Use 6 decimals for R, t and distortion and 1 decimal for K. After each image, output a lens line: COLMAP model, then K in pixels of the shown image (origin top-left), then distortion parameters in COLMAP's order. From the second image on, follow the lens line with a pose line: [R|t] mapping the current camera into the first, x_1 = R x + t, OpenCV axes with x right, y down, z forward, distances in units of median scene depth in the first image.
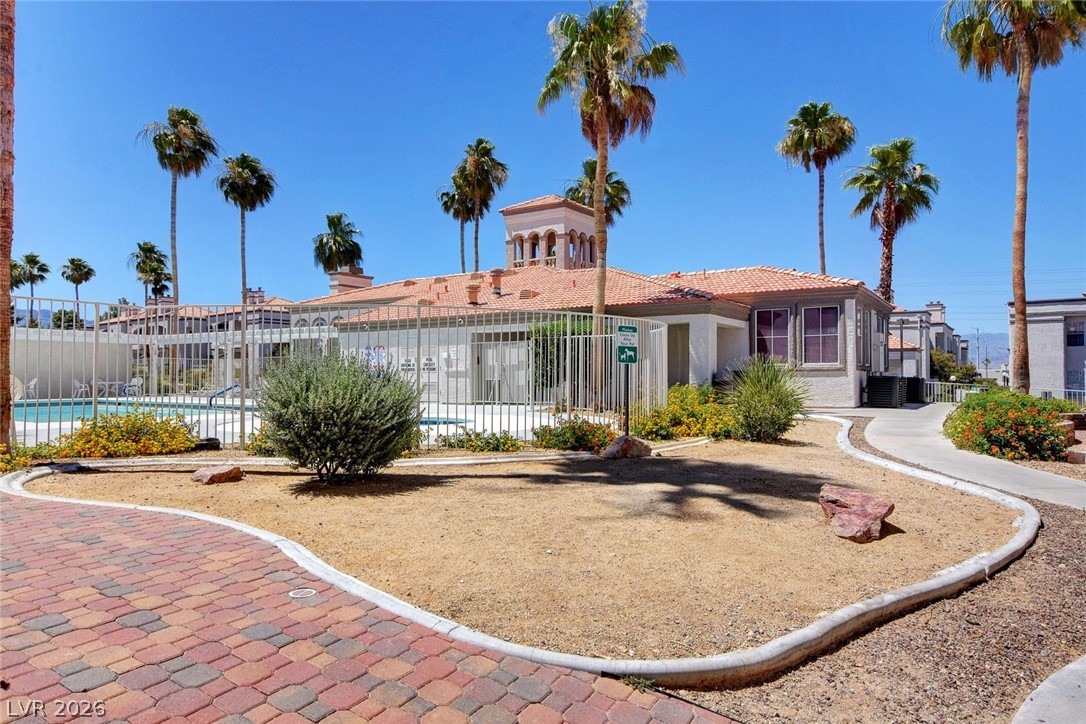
lens RADIAL K [[687.0, 0, 547.5], [0, 687.0, 385.1], [0, 0, 1]] dist [0.004106, -0.012317]
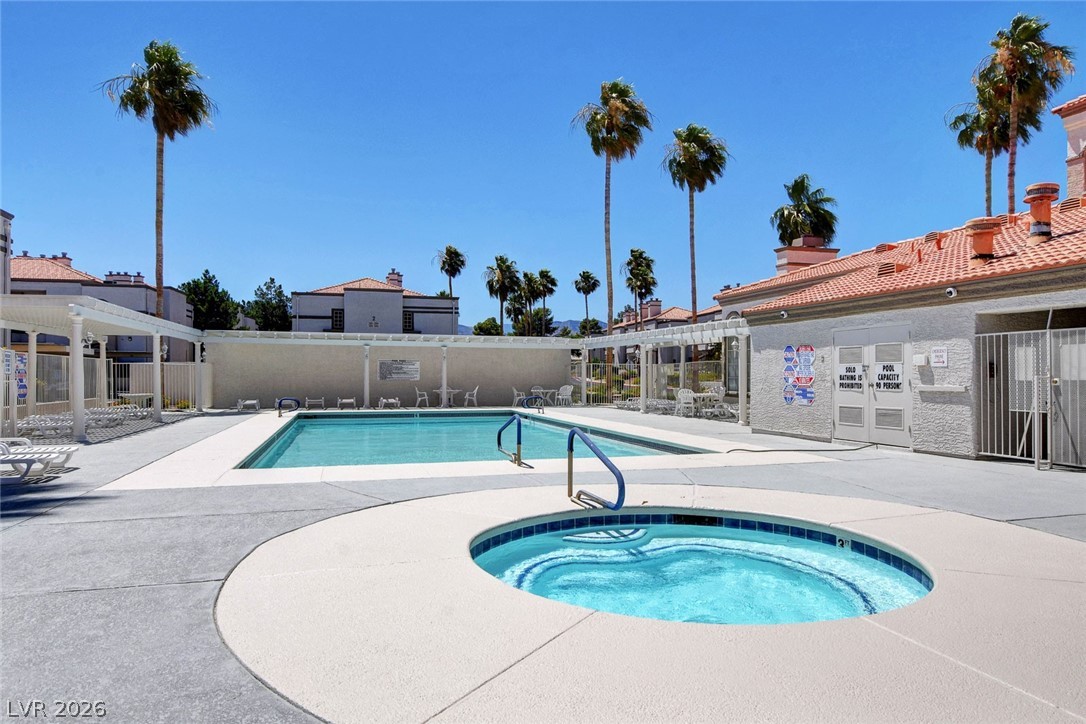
lens RADIAL K [[687.0, 0, 547.5], [0, 687.0, 385.1], [0, 0, 1]] dist [0.004106, -0.012317]
pose [[0.758191, 0.012024, -0.651921, -0.013269], [-0.010681, 0.999925, 0.006020, -0.015459], [0.651945, 0.002399, 0.758263, 0.261993]]
